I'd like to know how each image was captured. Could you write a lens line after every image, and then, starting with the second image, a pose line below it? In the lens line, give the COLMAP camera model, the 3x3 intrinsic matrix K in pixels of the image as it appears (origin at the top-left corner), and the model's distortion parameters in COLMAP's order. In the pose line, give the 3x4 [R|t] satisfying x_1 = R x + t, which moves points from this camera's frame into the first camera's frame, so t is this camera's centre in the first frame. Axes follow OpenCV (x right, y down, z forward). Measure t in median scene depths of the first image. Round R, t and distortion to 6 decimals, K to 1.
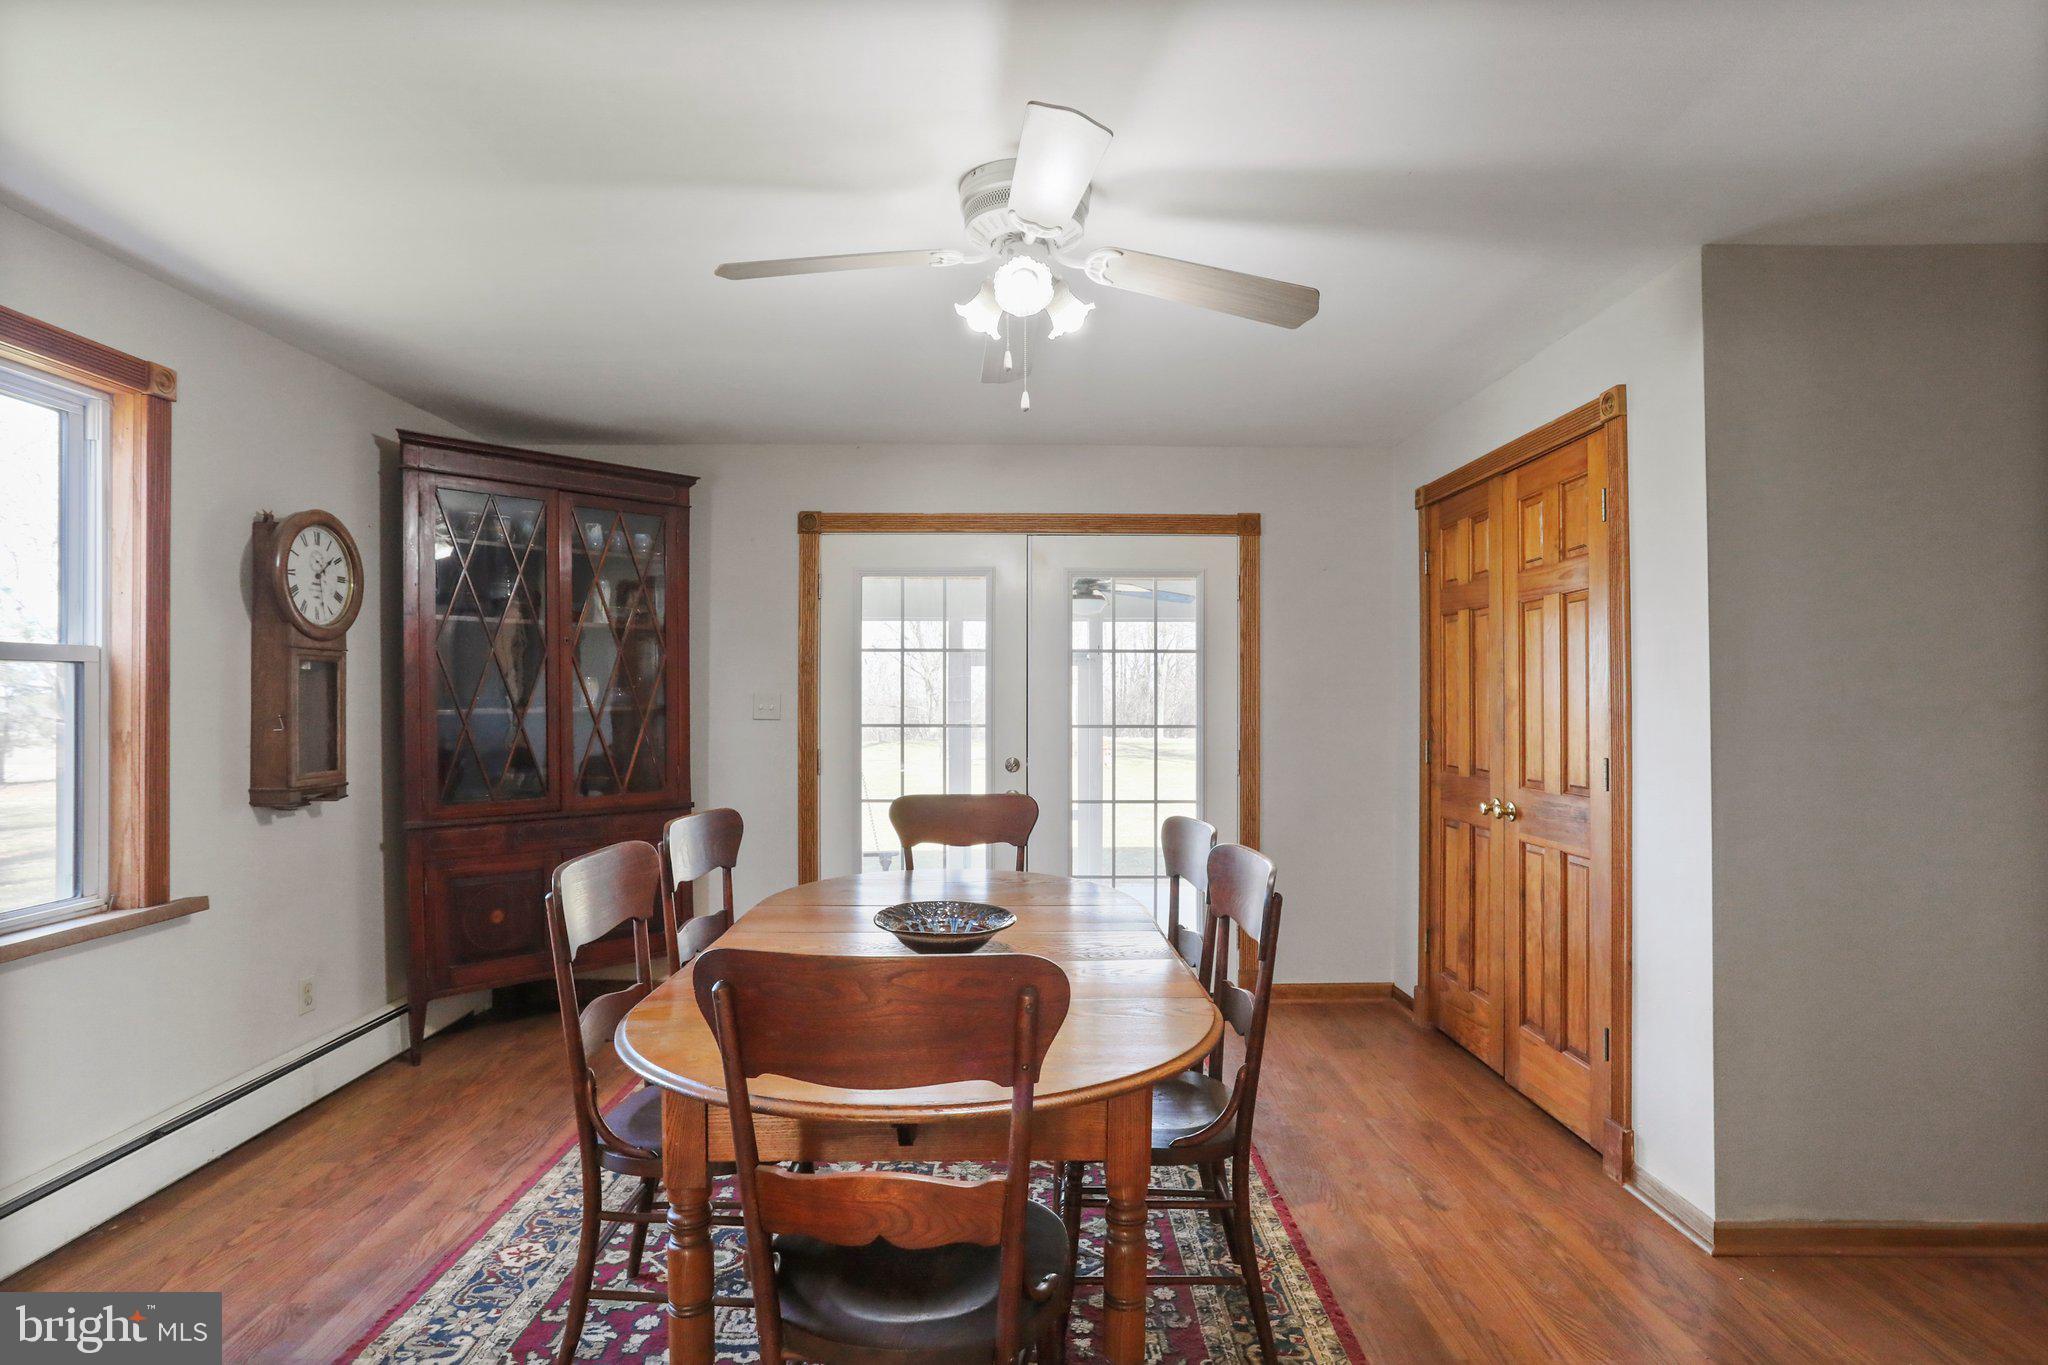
lens RADIAL K [[1007.7, 0, 1022.6], [0, 1007.7, 703.2], [0, 0, 1]] dist [-0.038128, 0.014155]
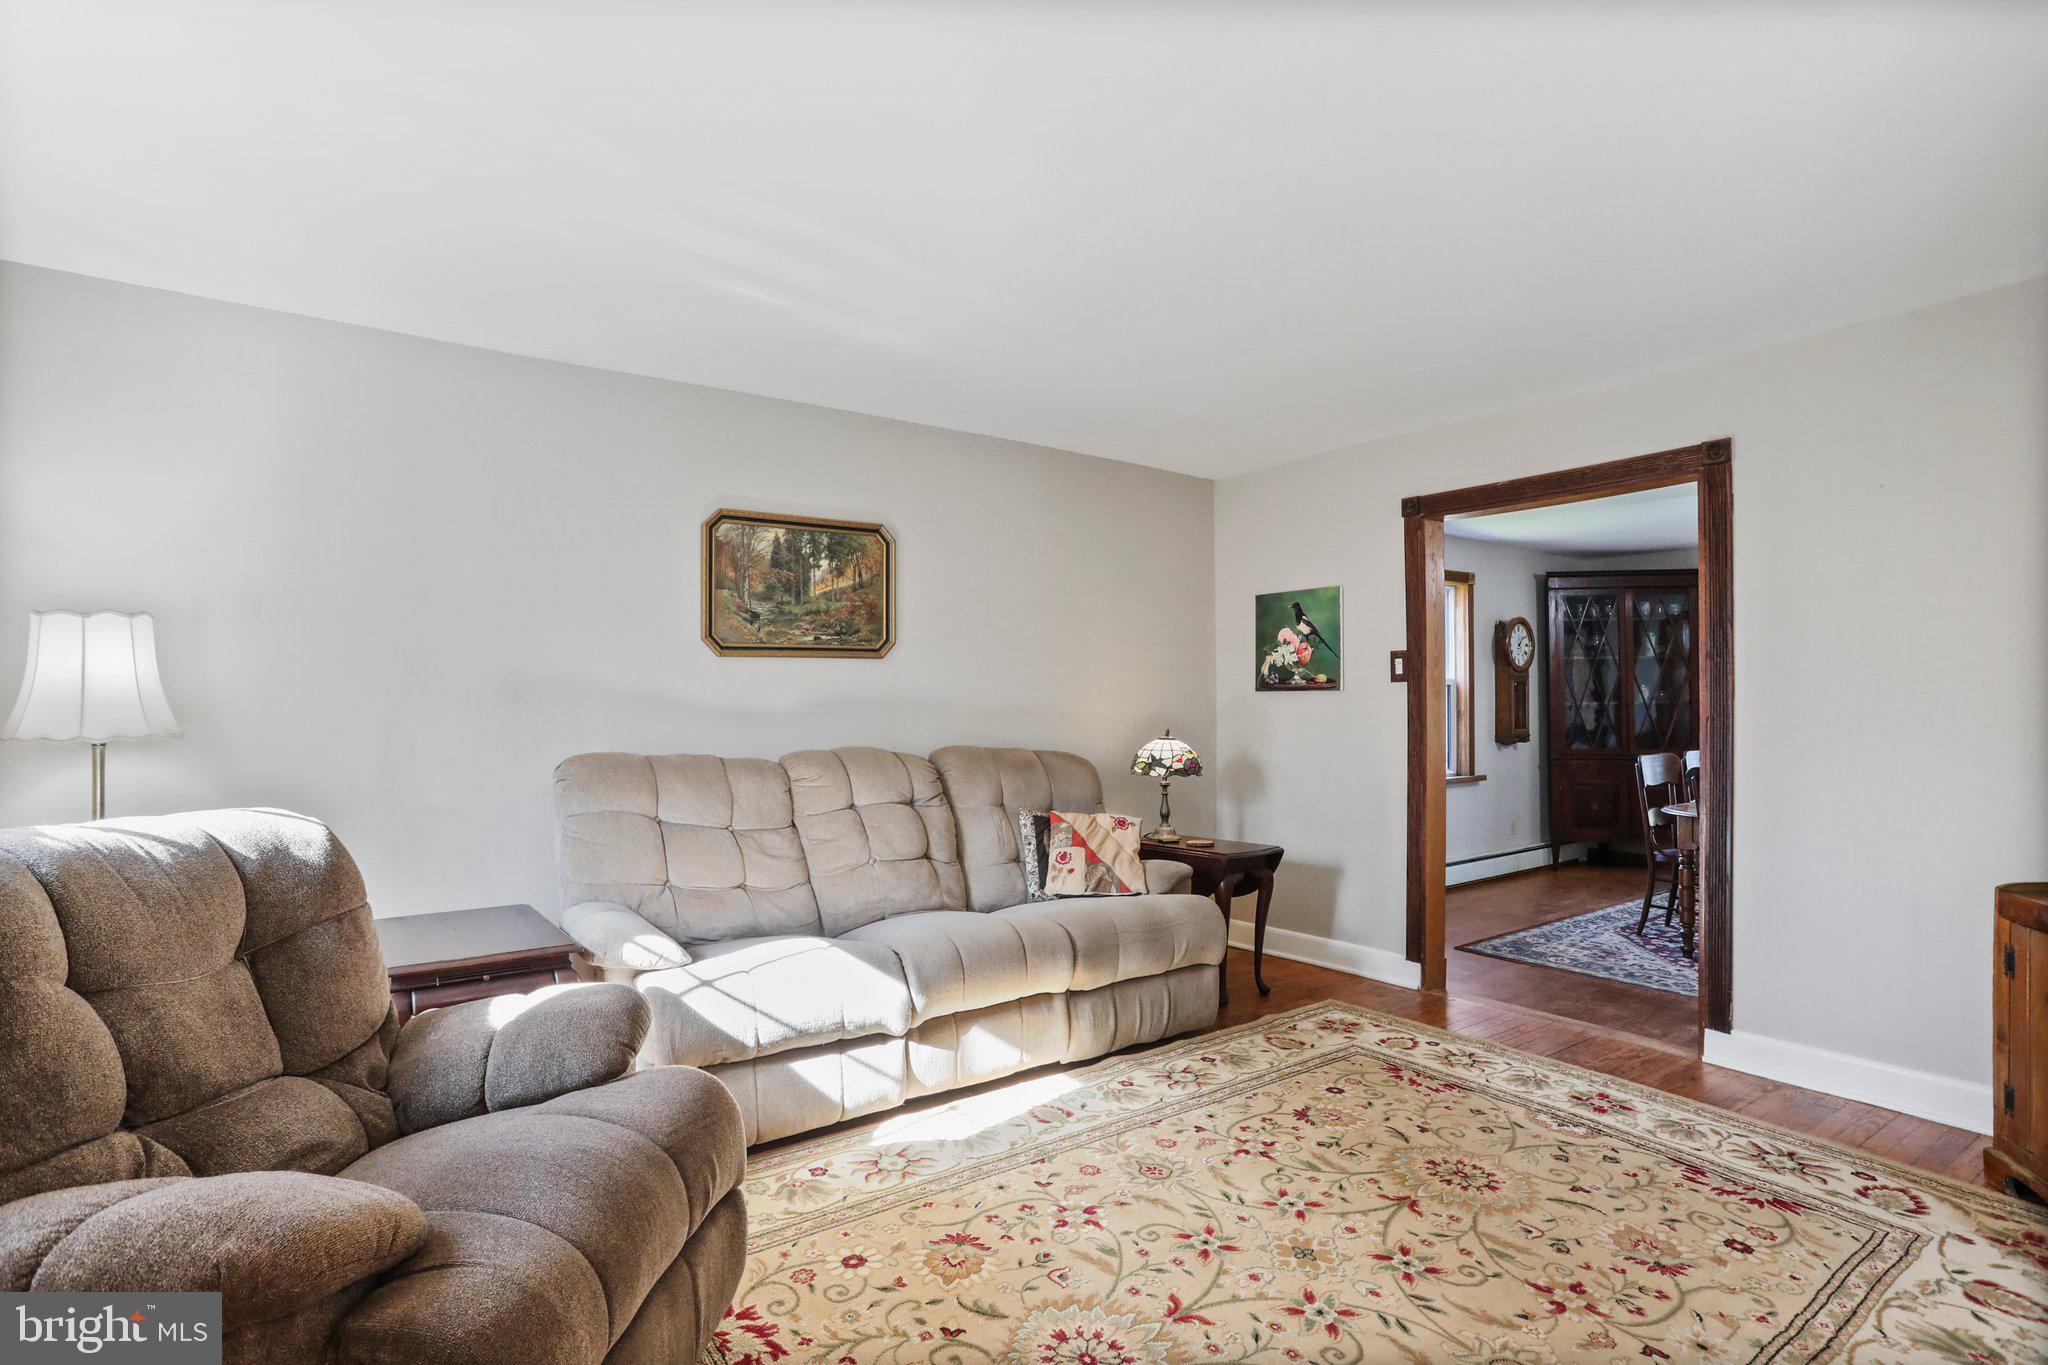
lens RADIAL K [[1007.7, 0, 1022.6], [0, 1007.7, 703.2], [0, 0, 1]] dist [-0.038128, 0.014155]
pose [[0.579998, -0.006229, -0.814594, 0.526842], [0.005612, 0.999978, -0.003650, 0.010140], [0.814598, -0.002455, 0.580020, -1.322036]]
